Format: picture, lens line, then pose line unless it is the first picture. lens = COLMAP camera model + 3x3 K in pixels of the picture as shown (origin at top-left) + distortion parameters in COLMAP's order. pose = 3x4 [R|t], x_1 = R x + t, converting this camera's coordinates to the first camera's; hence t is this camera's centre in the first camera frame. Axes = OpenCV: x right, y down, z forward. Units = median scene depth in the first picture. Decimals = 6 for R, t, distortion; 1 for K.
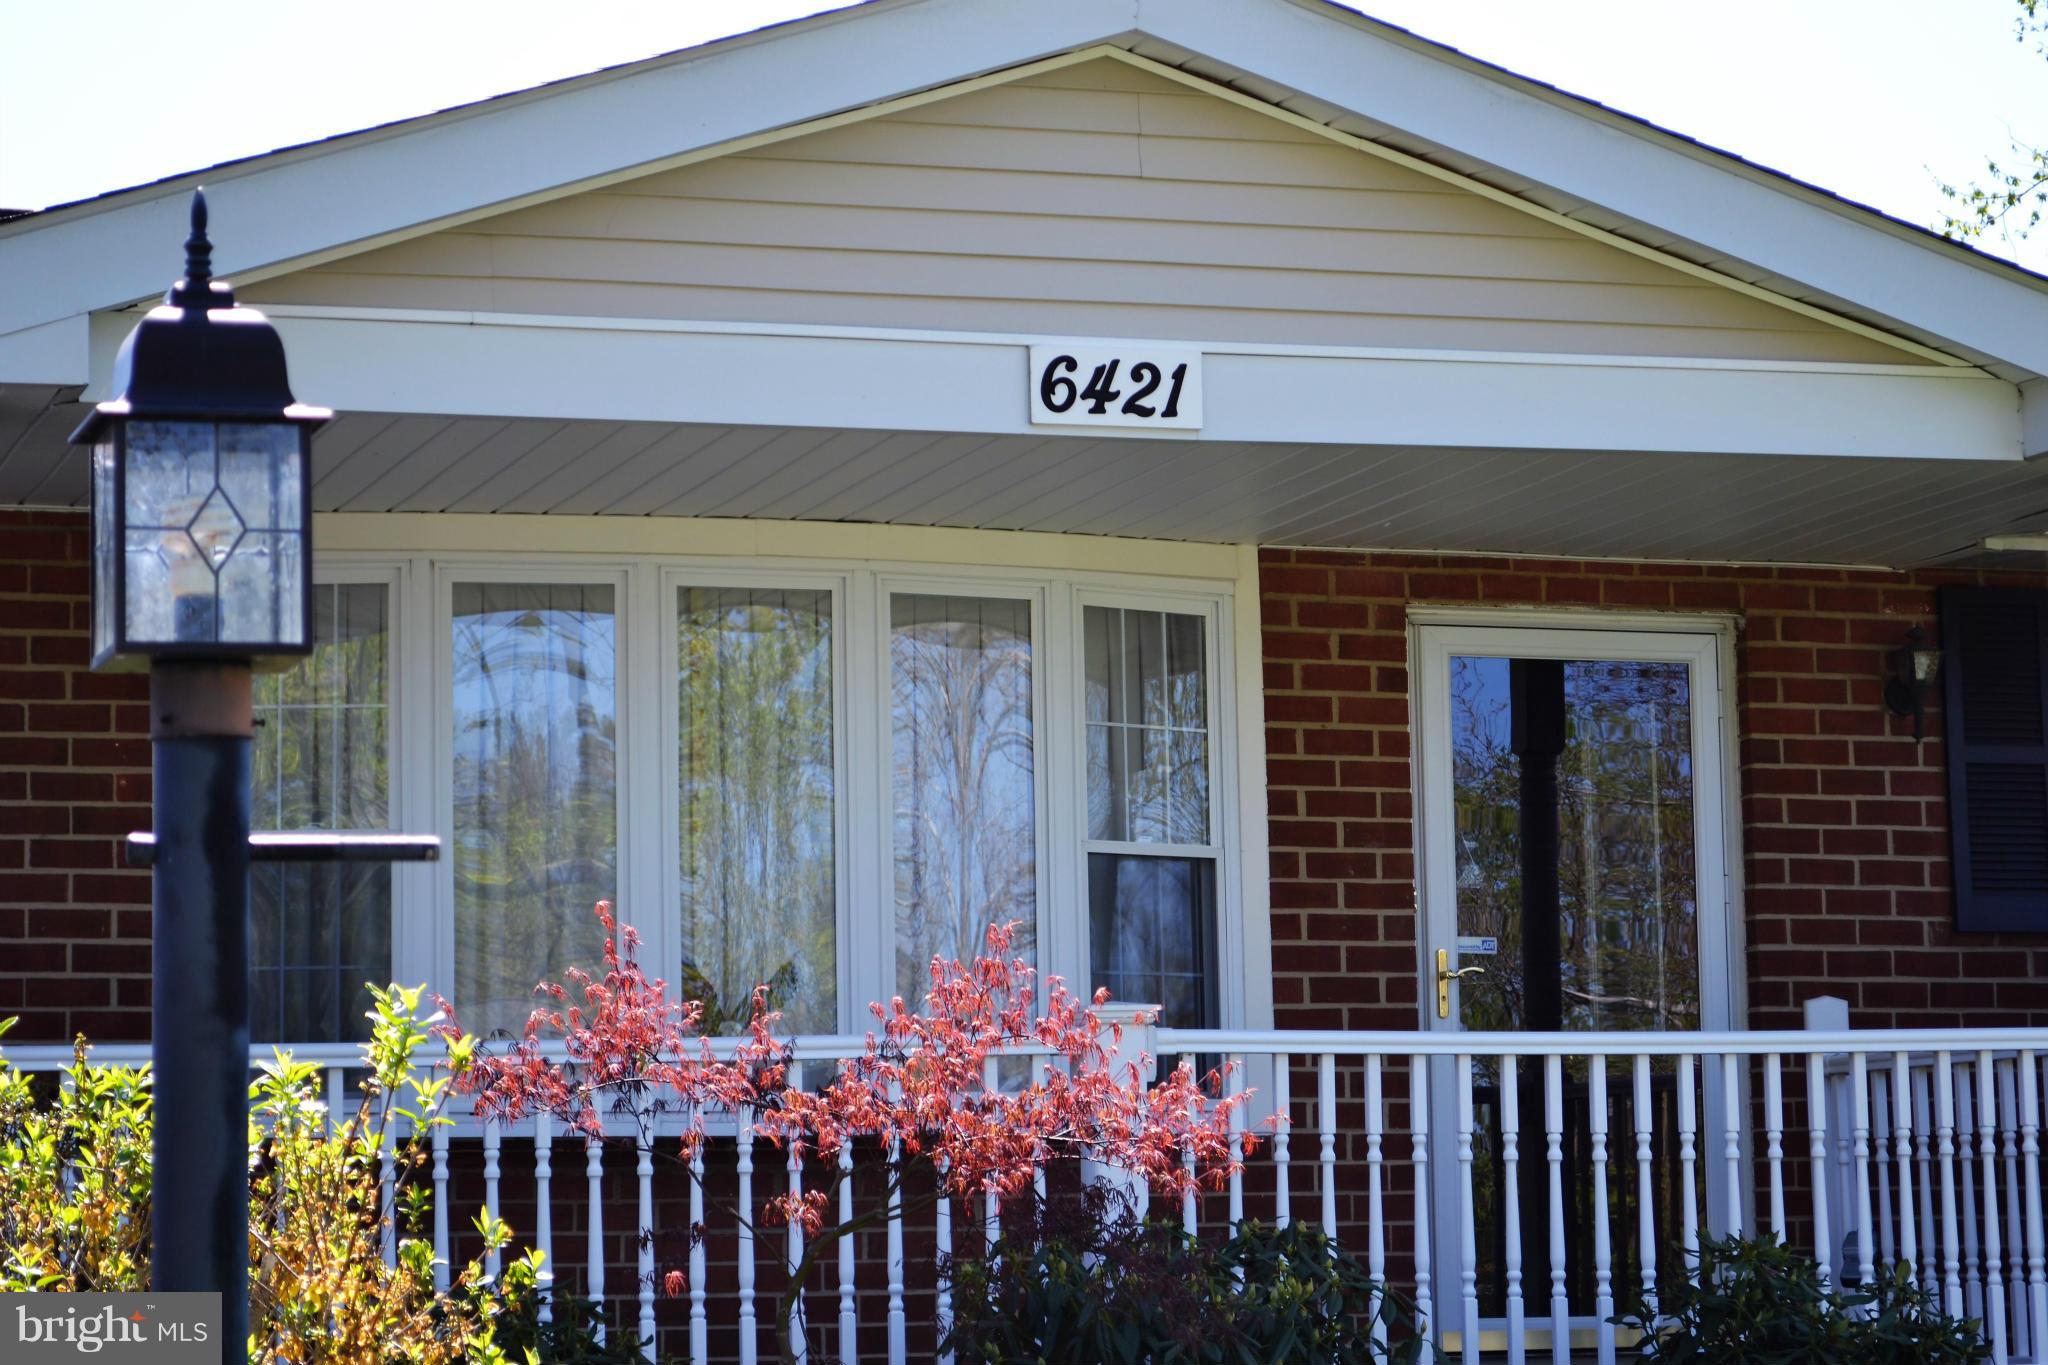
lens RADIAL K [[5076.6, 0, 1024.0], [0, 5076.6, 682.5], [0, 0, 1]] dist [0.296330, 0.010784]
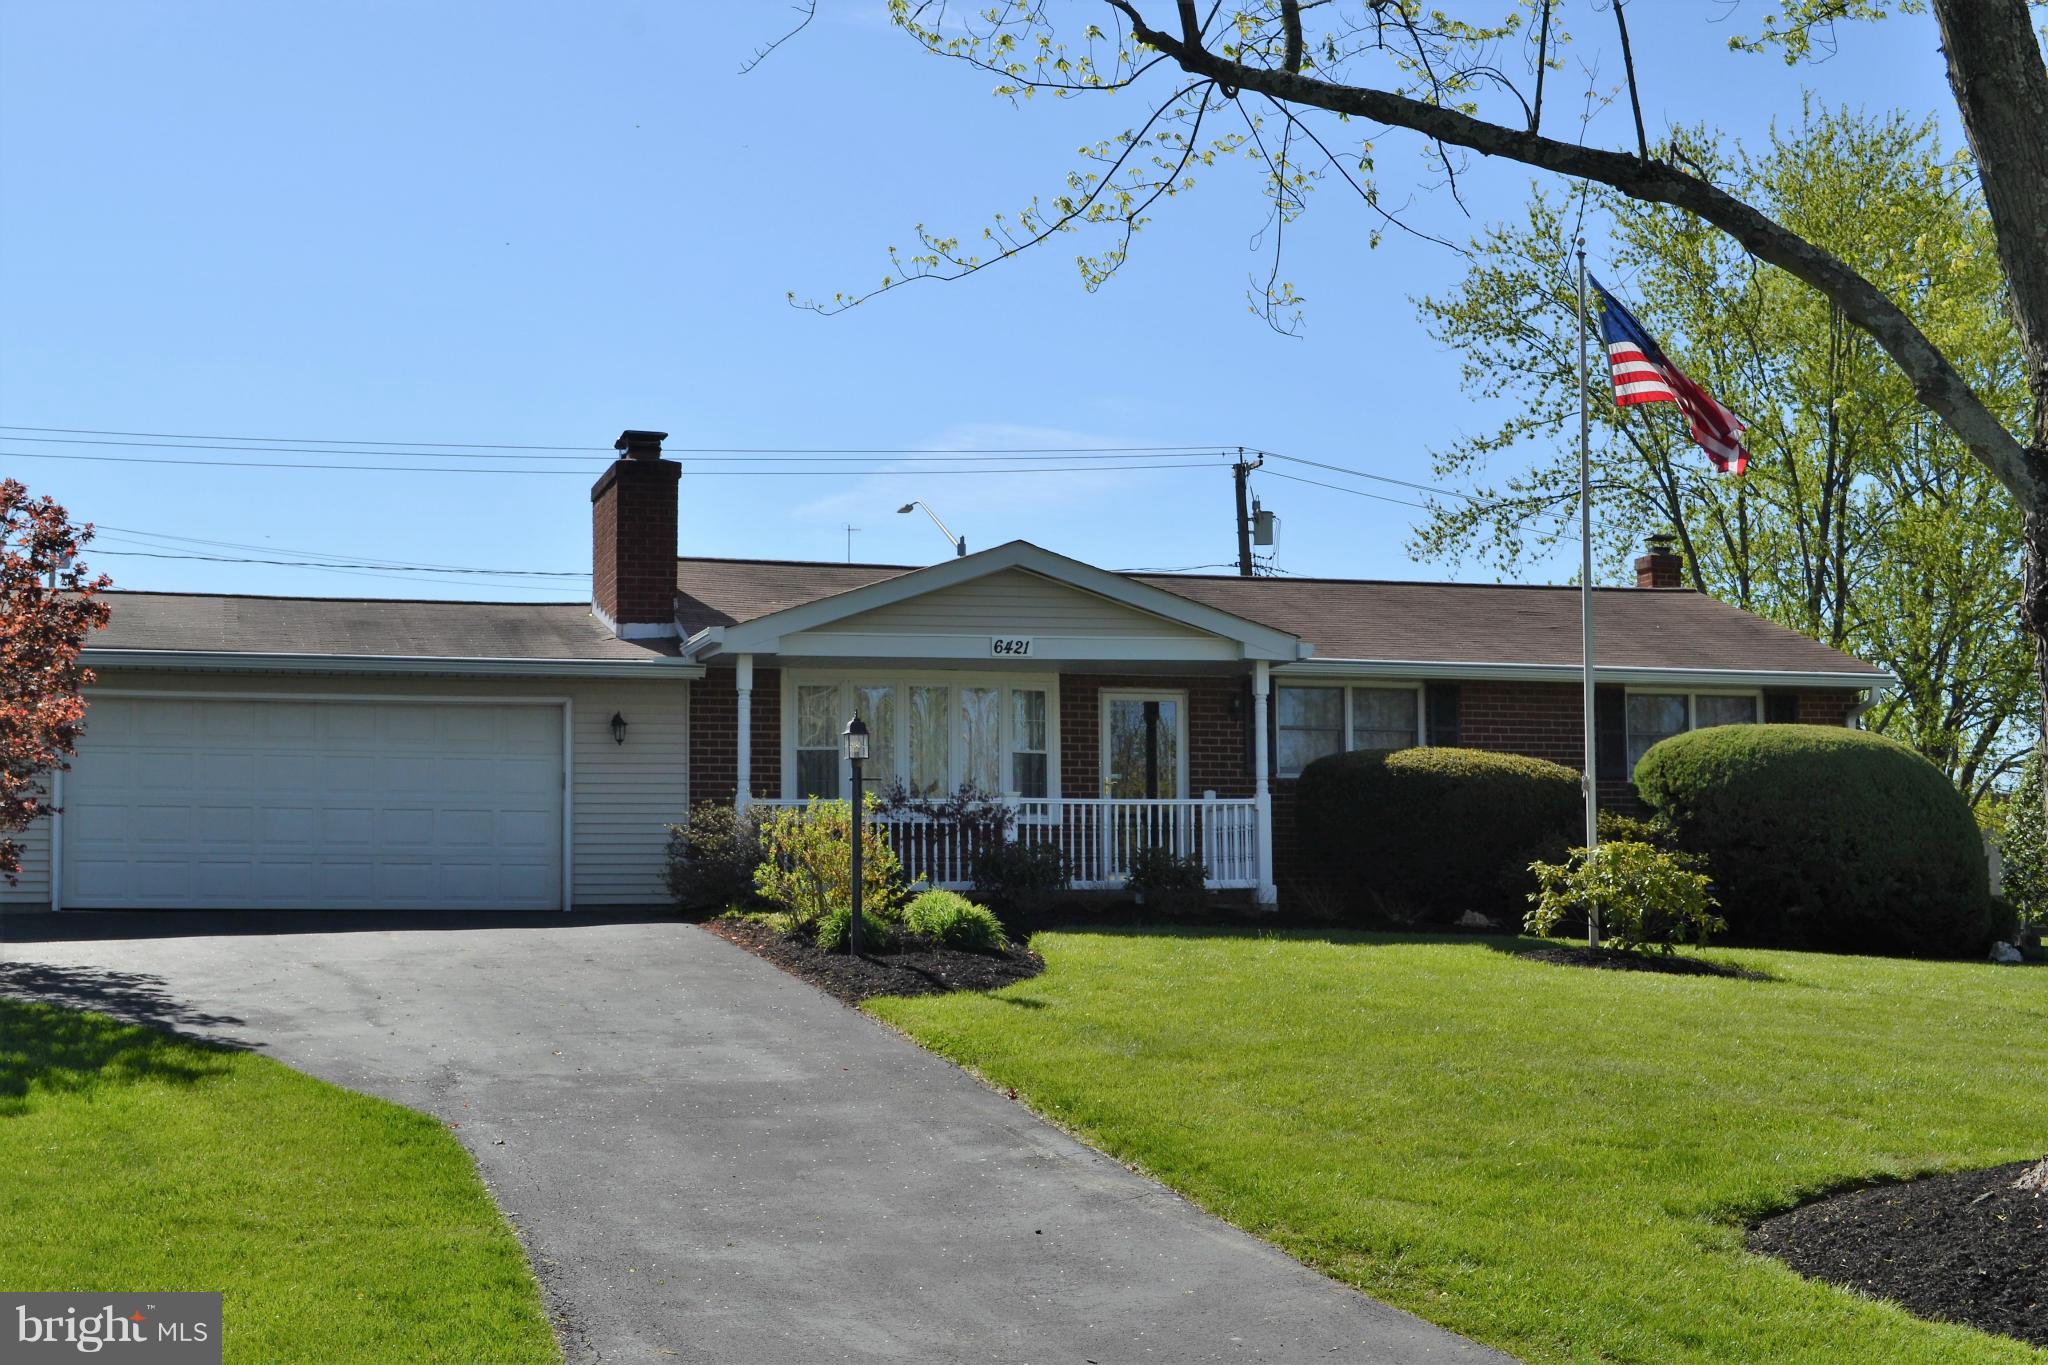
lens RADIAL K [[3019.8, 0, 1024.0], [0, 3019.8, 682.5], [0, 0, 1]] dist [-0.041803, 0.063590]
pose [[0.999304, 0.010580, -0.035778, 0.101473], [-0.009345, 0.999361, 0.034510, -0.098760], [0.036120, -0.034151, 0.998764, -1.298298]]
